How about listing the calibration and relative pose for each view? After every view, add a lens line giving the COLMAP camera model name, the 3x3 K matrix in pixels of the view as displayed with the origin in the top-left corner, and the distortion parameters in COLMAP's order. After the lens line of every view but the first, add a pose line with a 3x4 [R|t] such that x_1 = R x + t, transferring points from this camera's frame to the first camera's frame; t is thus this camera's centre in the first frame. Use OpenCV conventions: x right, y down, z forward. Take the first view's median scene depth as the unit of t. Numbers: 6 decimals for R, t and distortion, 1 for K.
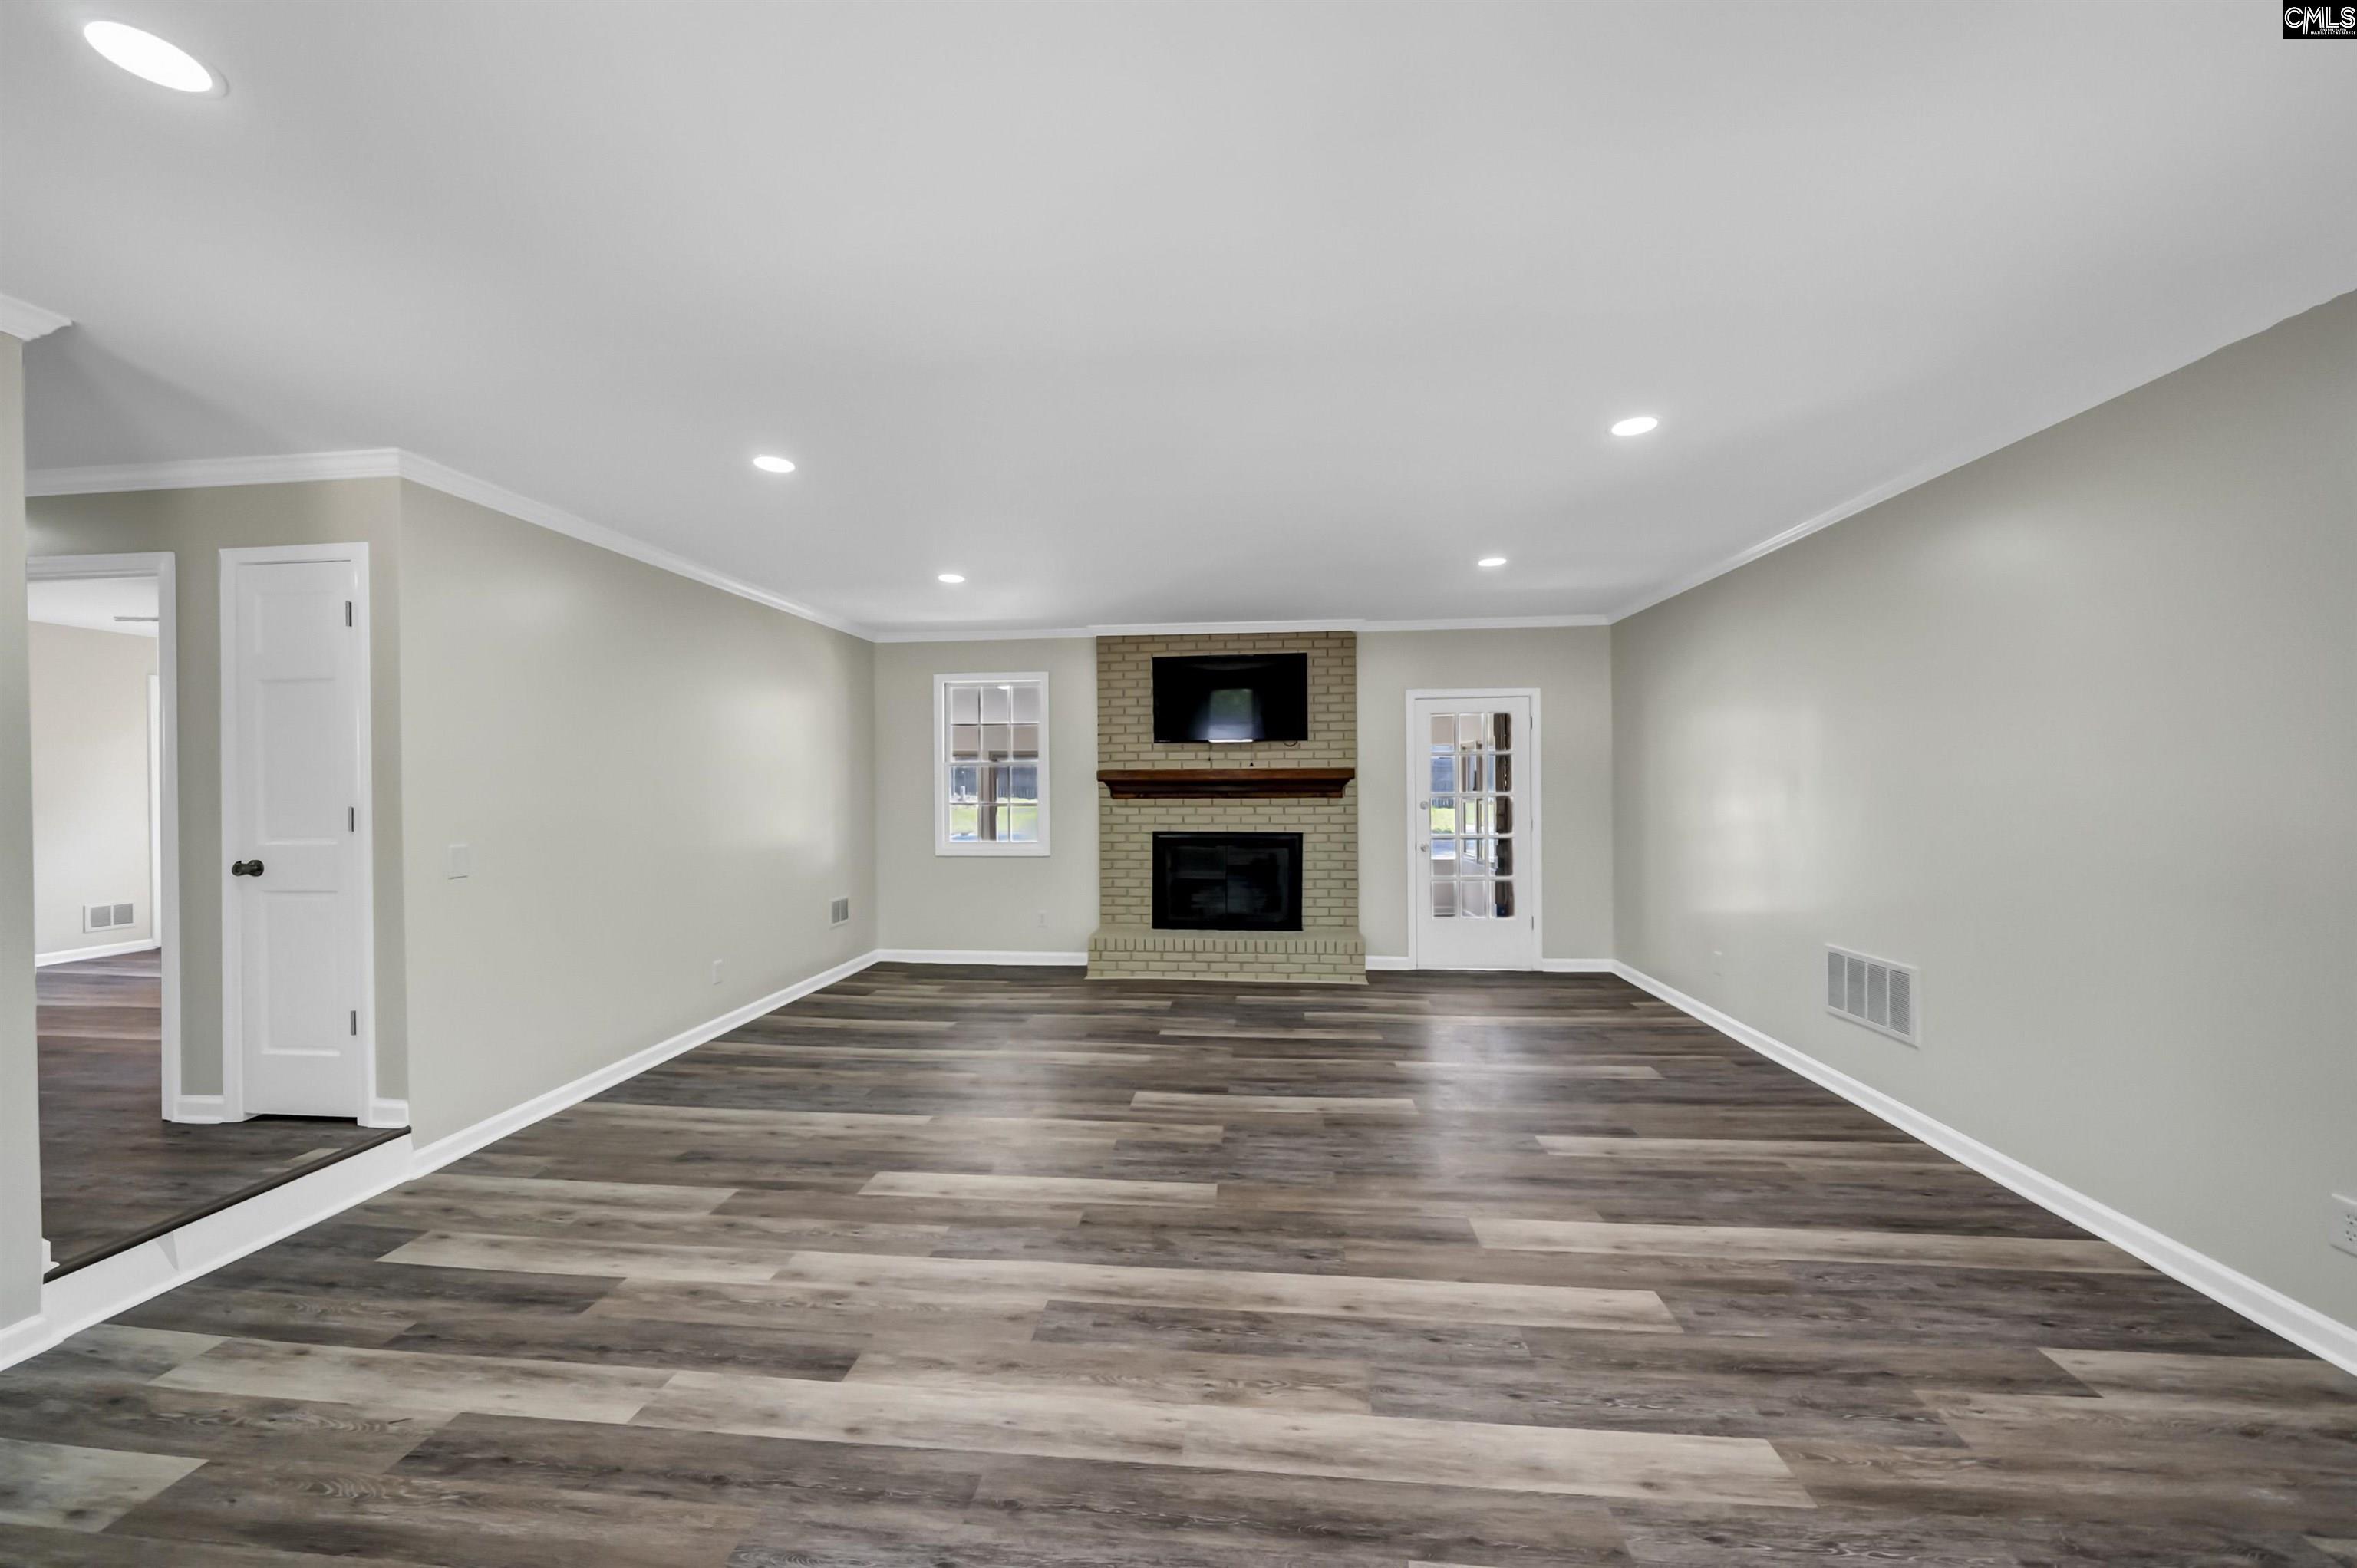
lens RADIAL K [[845.4, 0, 1174.1], [0, 845.4, 772.7], [0, 0, 1]] dist [-0.000050, -0.000002]
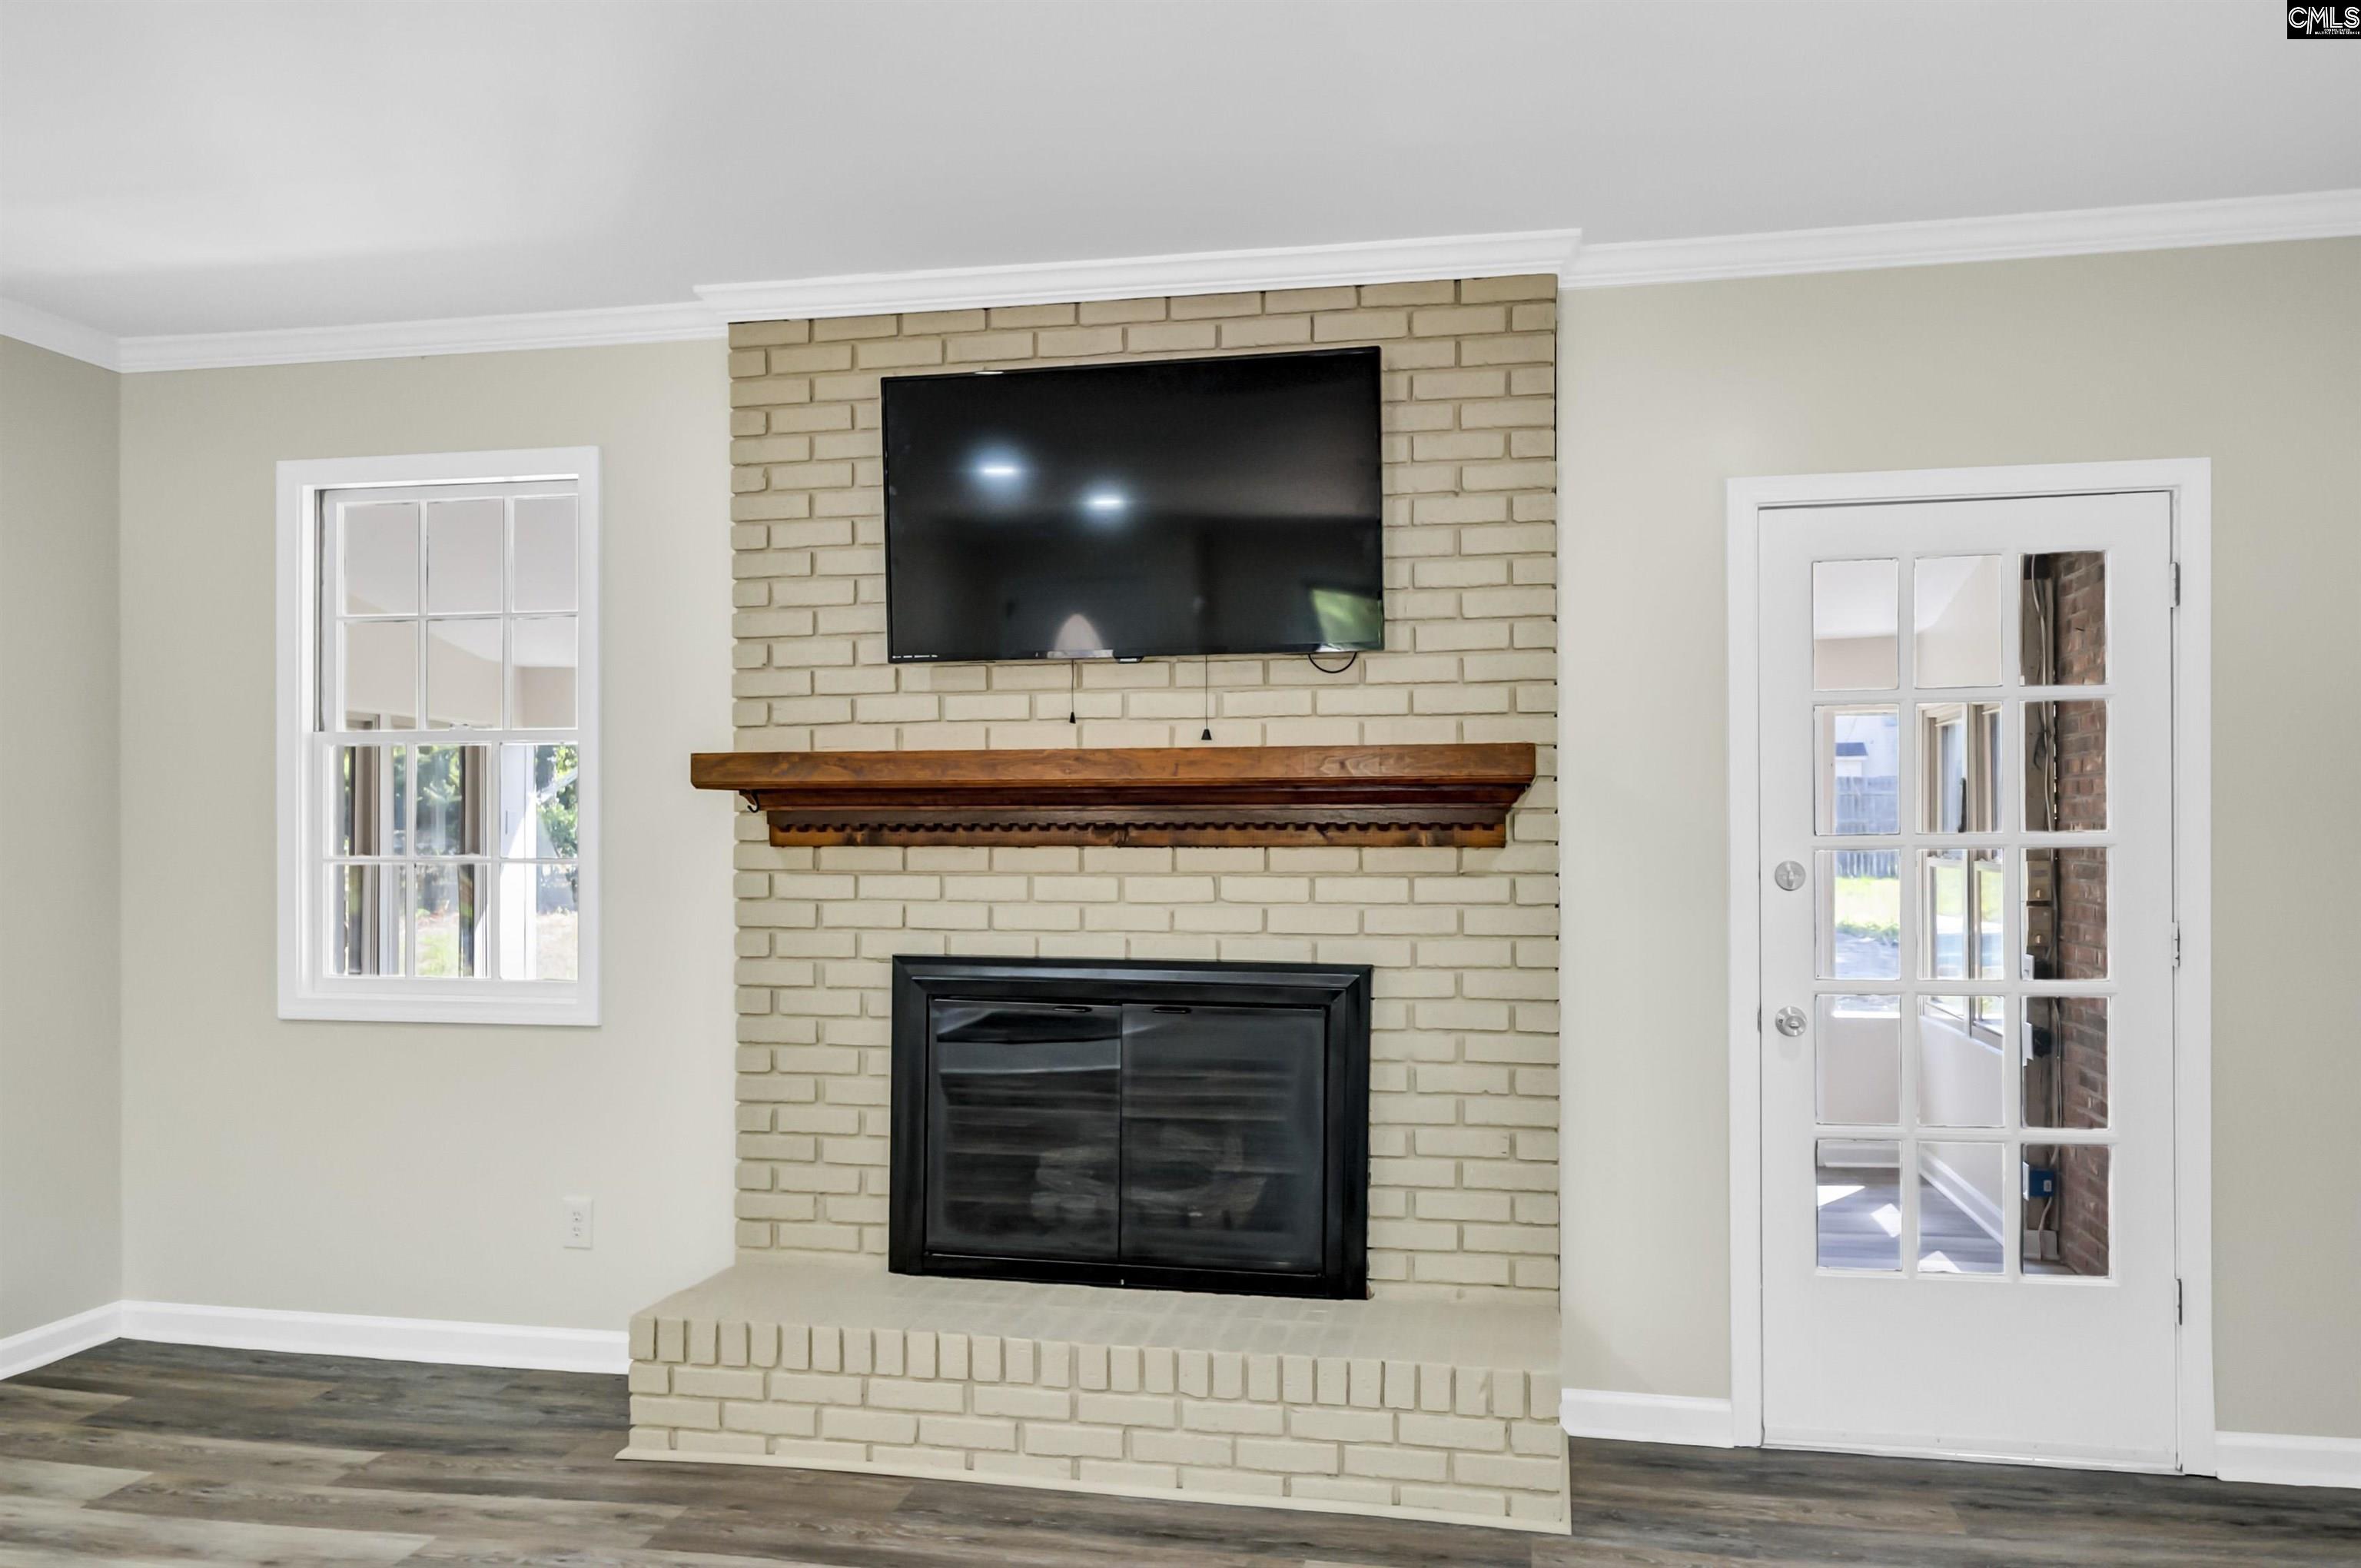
lens RADIAL K [[1871.6, 0, 1182.4], [0, 1871.6, 797.5], [0, 0, 1]] dist [-0.005025, 0.006912]
pose [[0.998726, 0.004667, -0.050239, 0.116929], [-0.004504, 0.999984, 0.003365, 0.010423], [0.050254, -0.003134, 0.998732, 0.341066]]
